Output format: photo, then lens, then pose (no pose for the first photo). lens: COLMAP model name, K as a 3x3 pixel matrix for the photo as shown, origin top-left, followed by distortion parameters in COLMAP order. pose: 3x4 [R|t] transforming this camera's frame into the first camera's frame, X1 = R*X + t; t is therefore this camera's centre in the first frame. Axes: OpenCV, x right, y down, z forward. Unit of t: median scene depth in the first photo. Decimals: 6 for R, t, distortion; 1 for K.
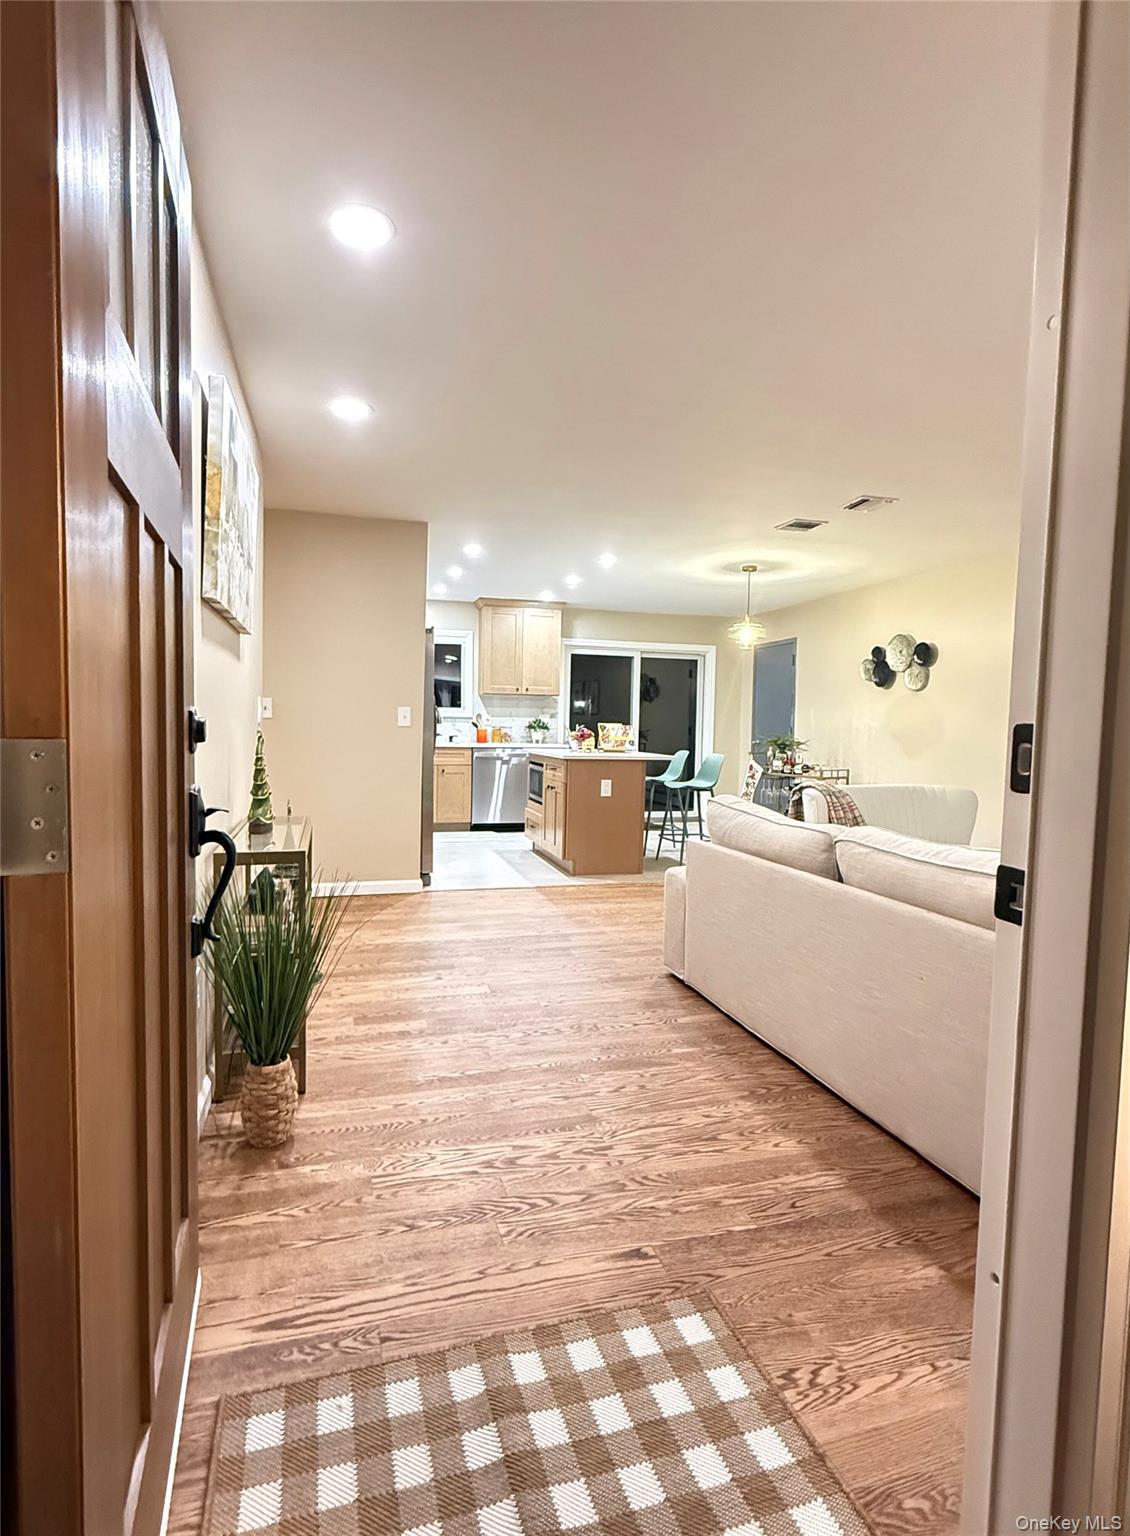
lens RADIAL K [[800.7, 0, 555.8], [0, 800.7, 771.3], [0, 0, 1]] dist [-0.001366, -0.000129]
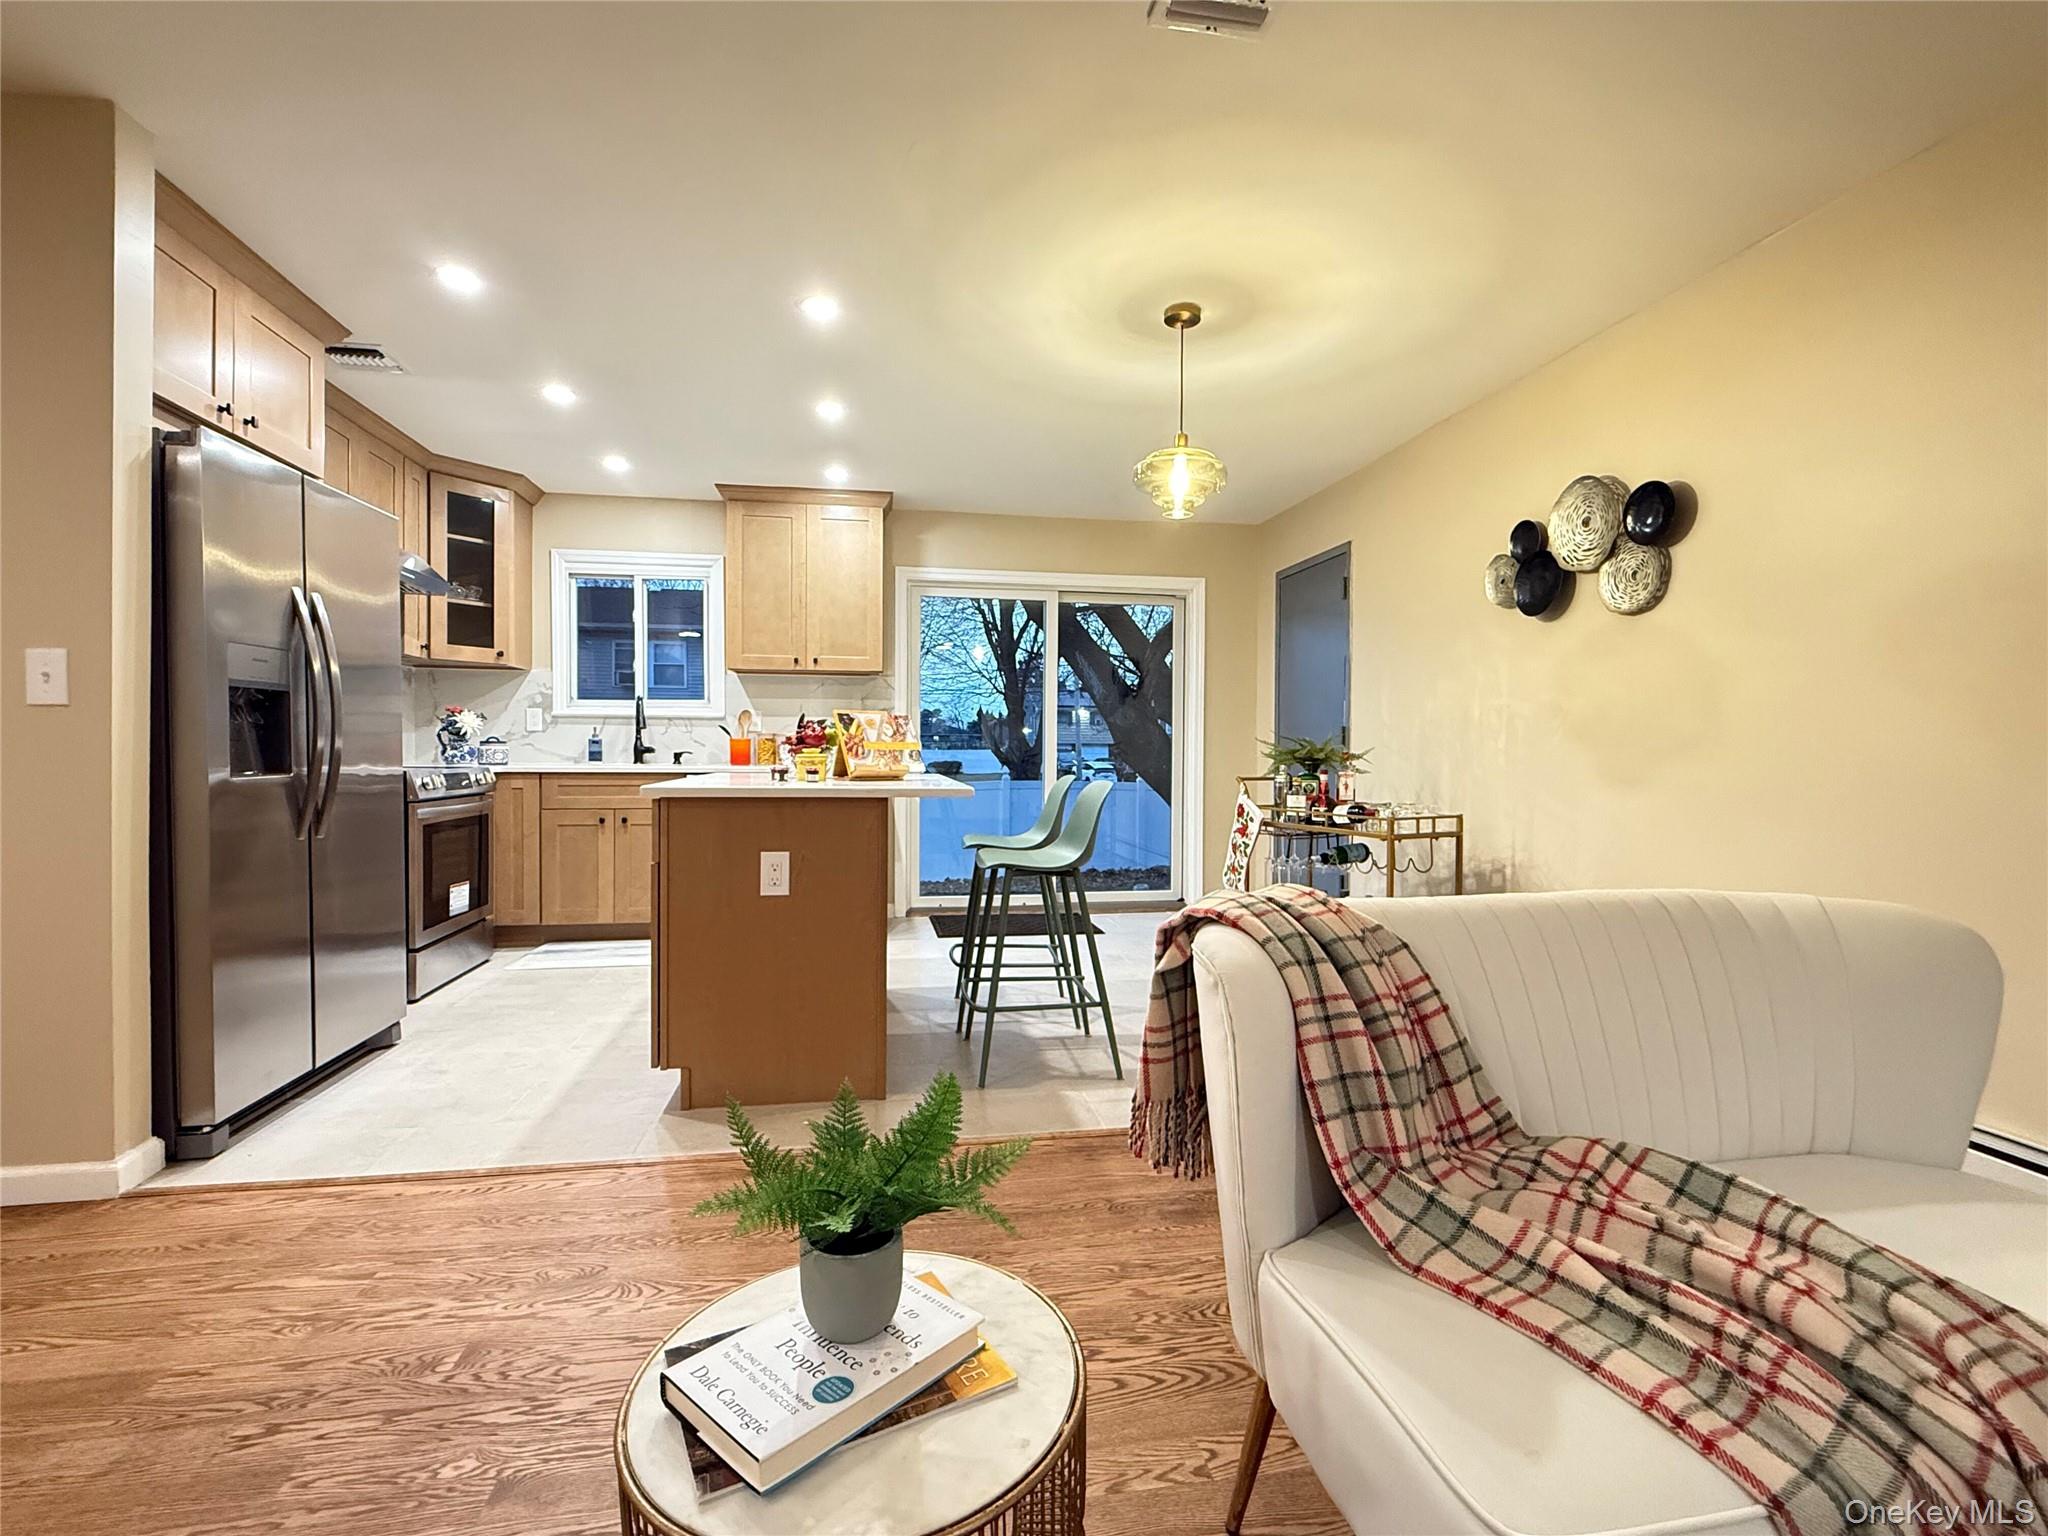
lens RADIAL K [[918.5, 0, 1032.9], [0, 918.5, 767.0], [0, 0, 1]] dist [0.003374, 0.000252]
pose [[0.993289, -0.011163, -0.115116, 0.198823], [0.006336, 0.999089, -0.042208, -0.008513], [0.115482, 0.041196, 0.992455, 0.495545]]
